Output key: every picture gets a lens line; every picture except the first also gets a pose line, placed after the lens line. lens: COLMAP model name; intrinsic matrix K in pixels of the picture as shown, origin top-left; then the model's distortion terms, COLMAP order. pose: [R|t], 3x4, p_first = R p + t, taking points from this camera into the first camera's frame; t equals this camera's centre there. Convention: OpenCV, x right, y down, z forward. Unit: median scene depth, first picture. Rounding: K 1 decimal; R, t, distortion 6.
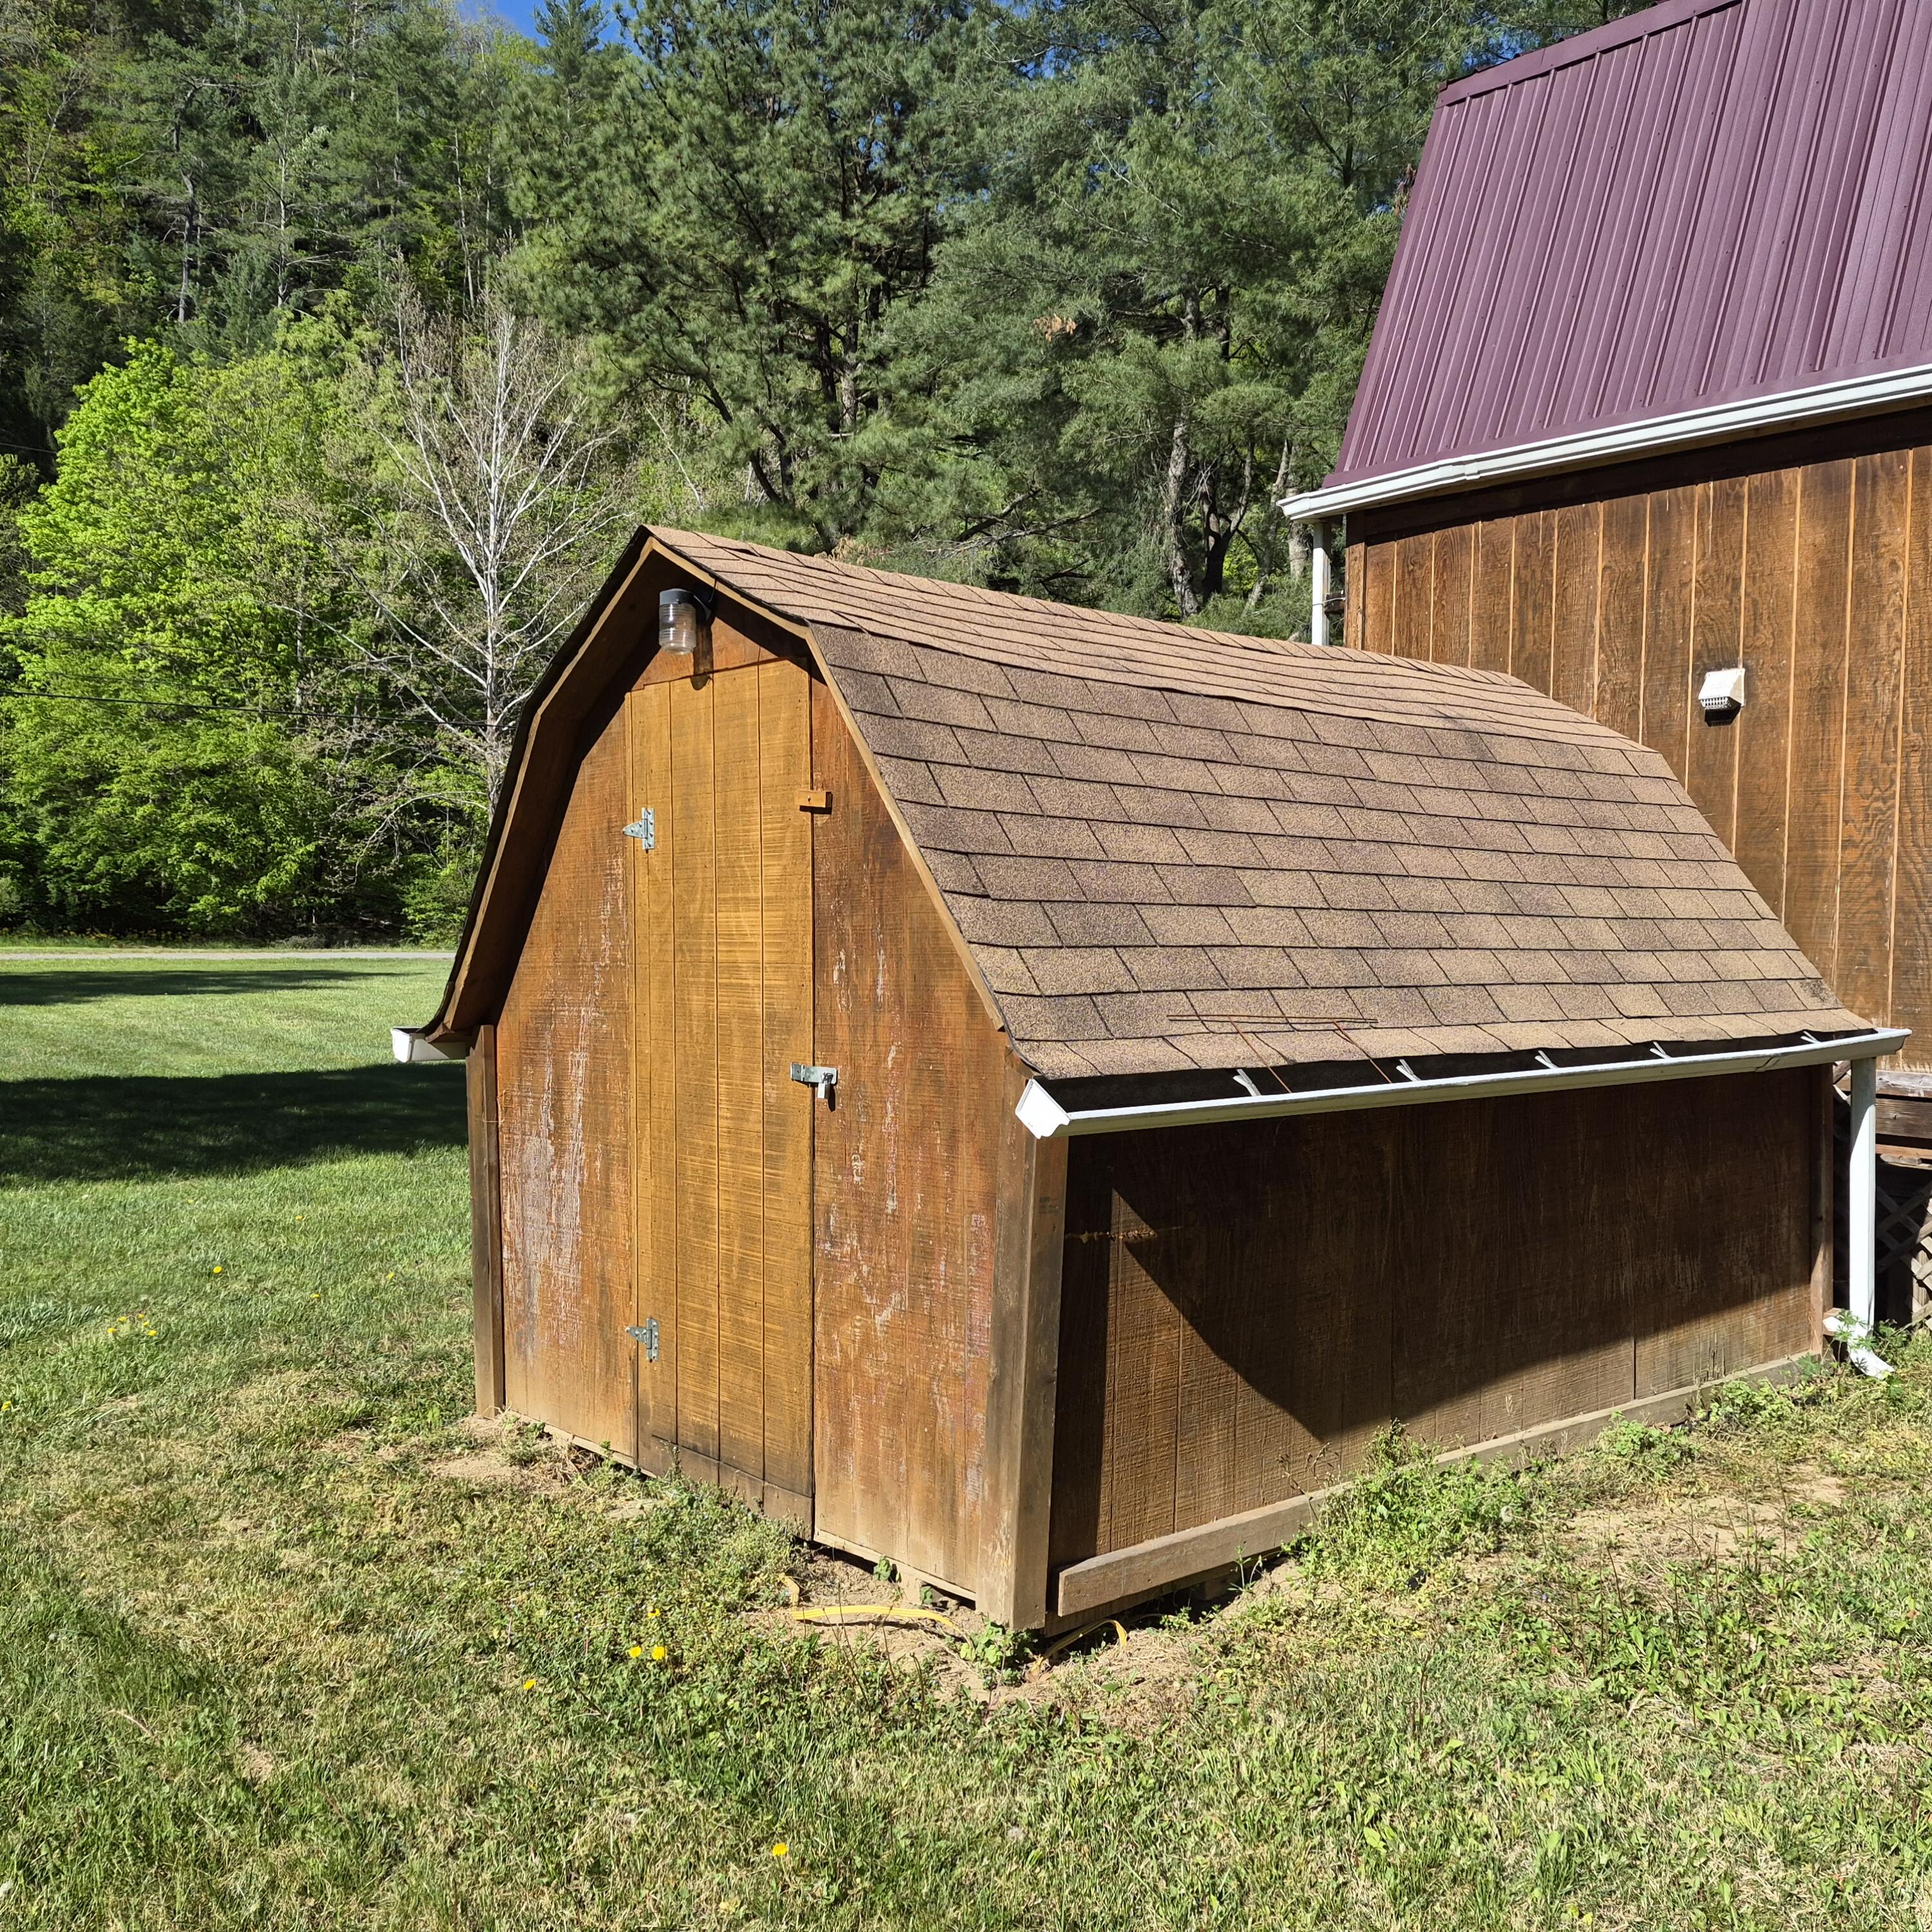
lens RADIAL K [[1809.4, 0, 971.5], [0, 1809.4, 1038.8], [0, 0, 1]] dist [0.095049, -0.095671]
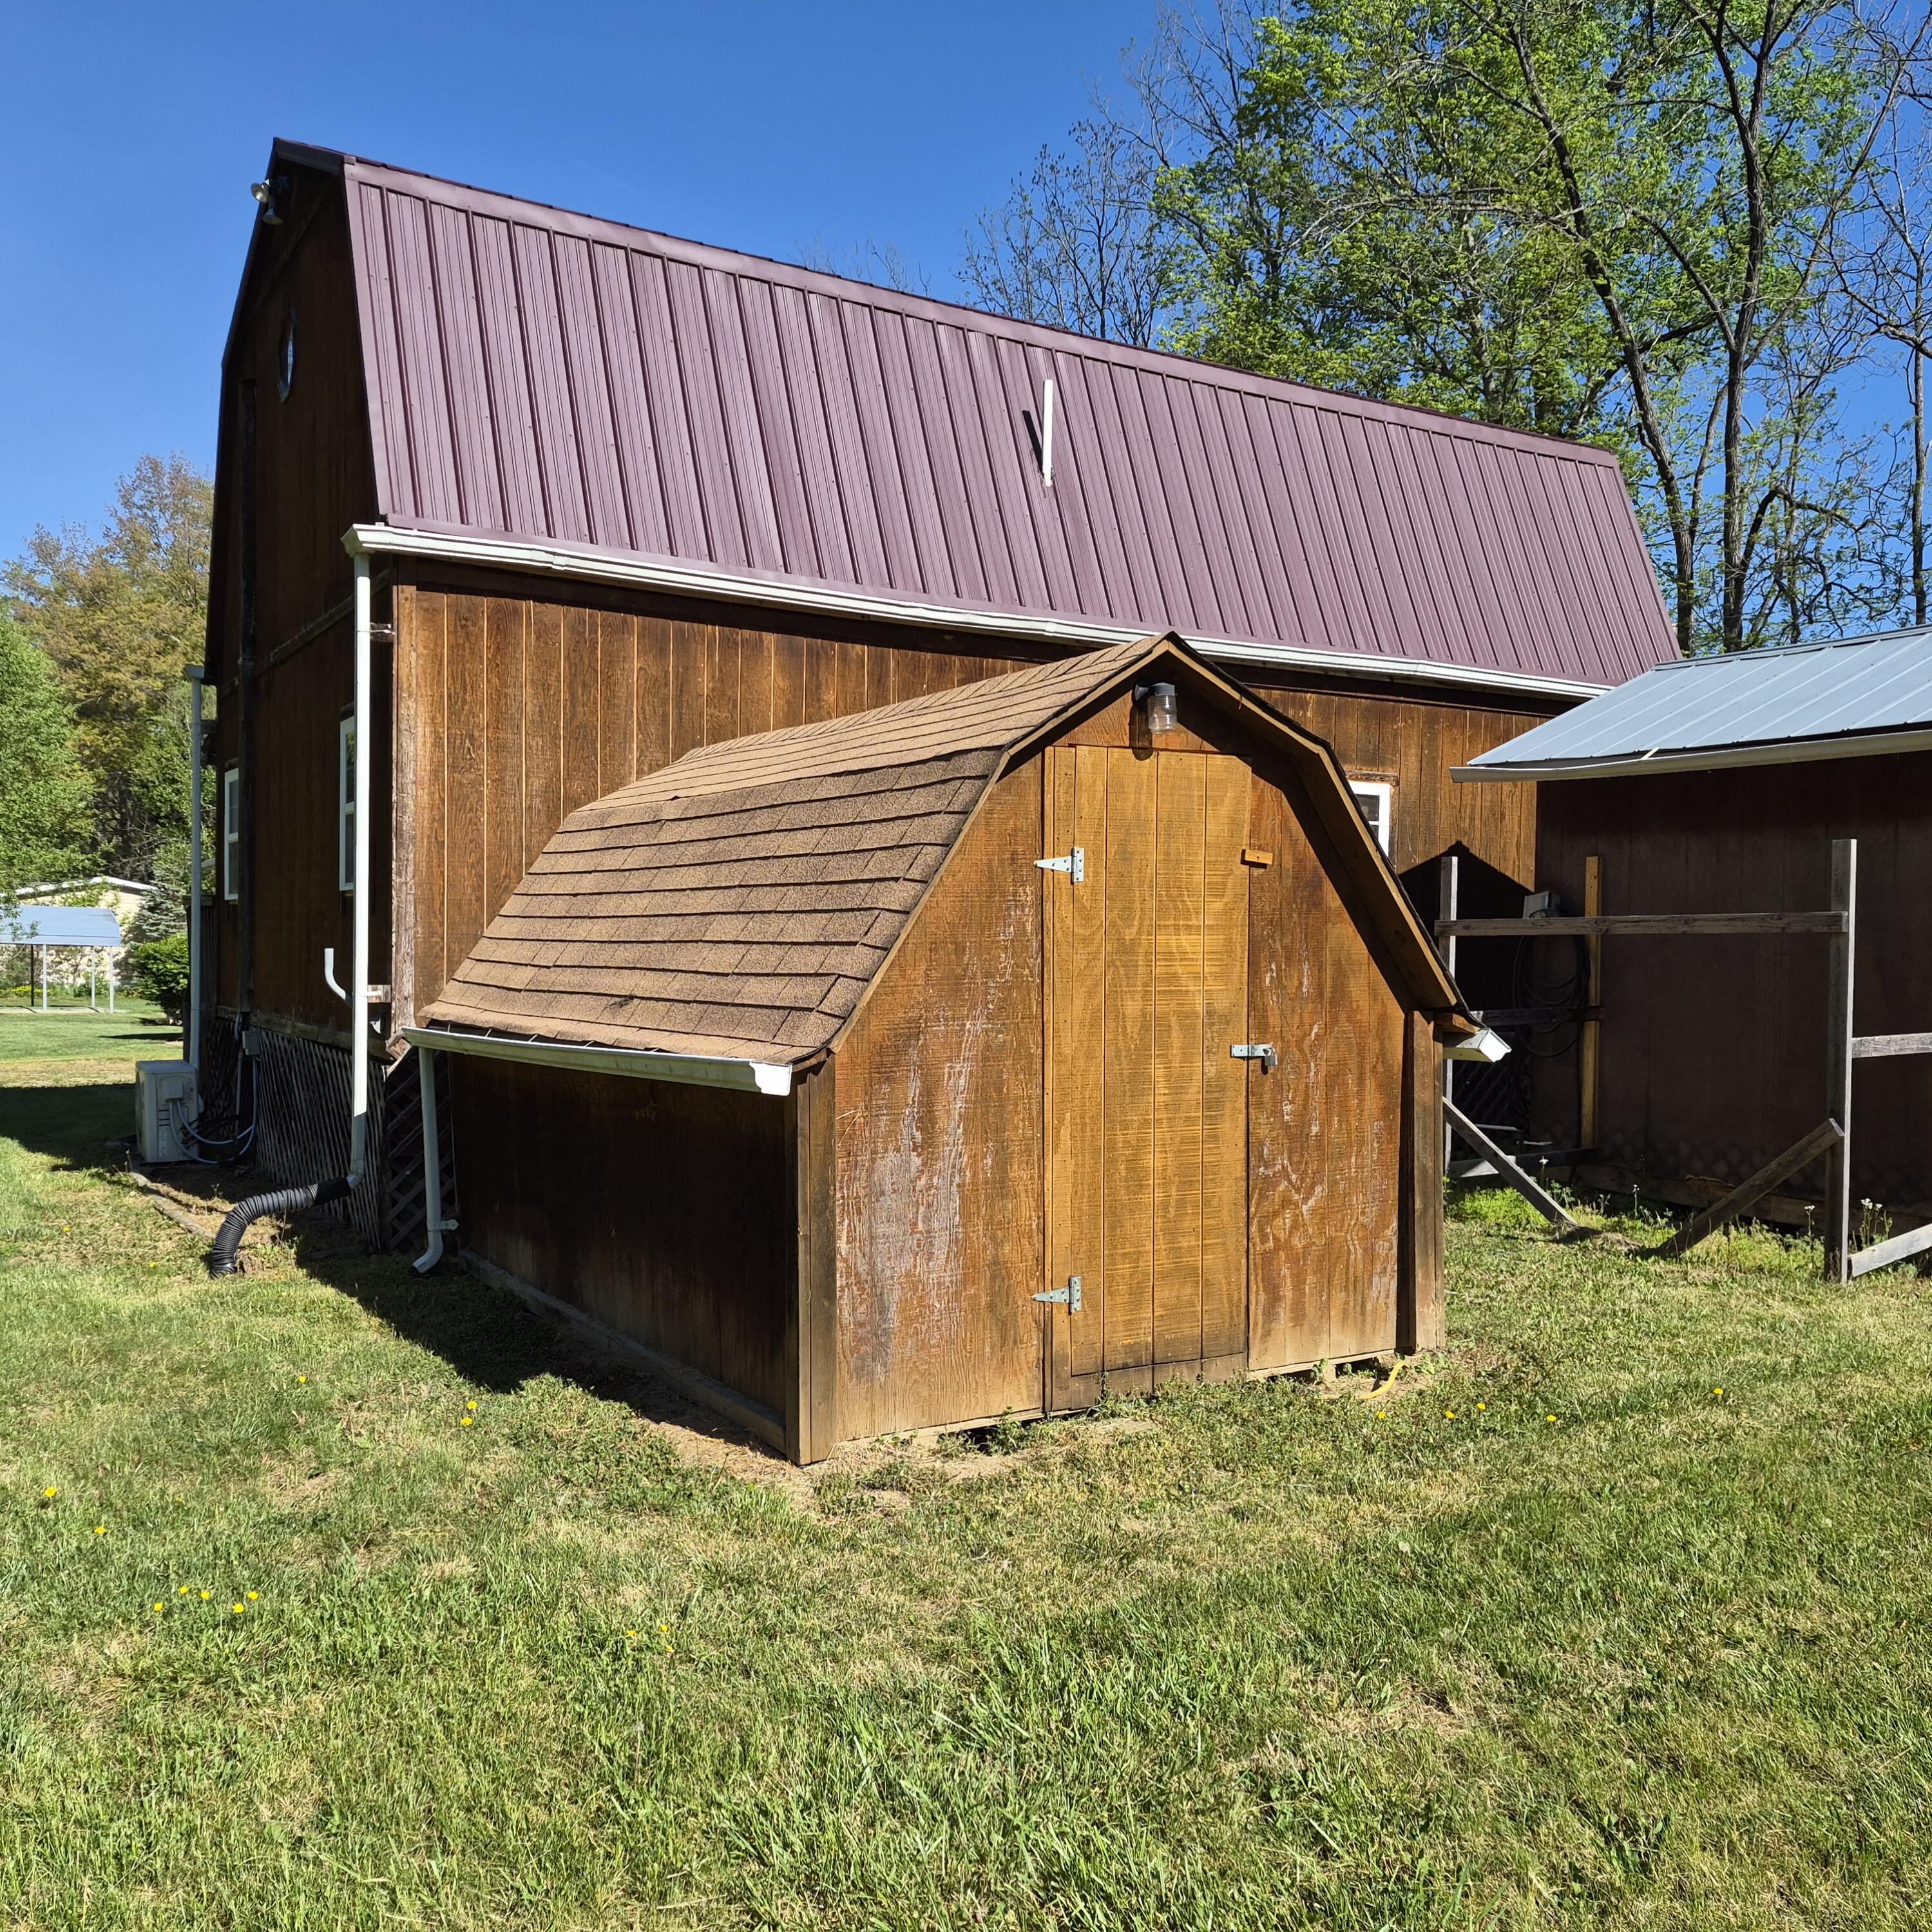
lens RADIAL K [[1809.4, 0, 971.5], [0, 1809.4, 1038.8], [0, 0, 1]] dist [0.095049, -0.095671]
pose [[0.181768, -0.049143, 0.982113, -0.170889], [0.059430, 0.997474, 0.038913, -0.006515], [-0.981544, 0.051294, 0.184229, 0.107065]]
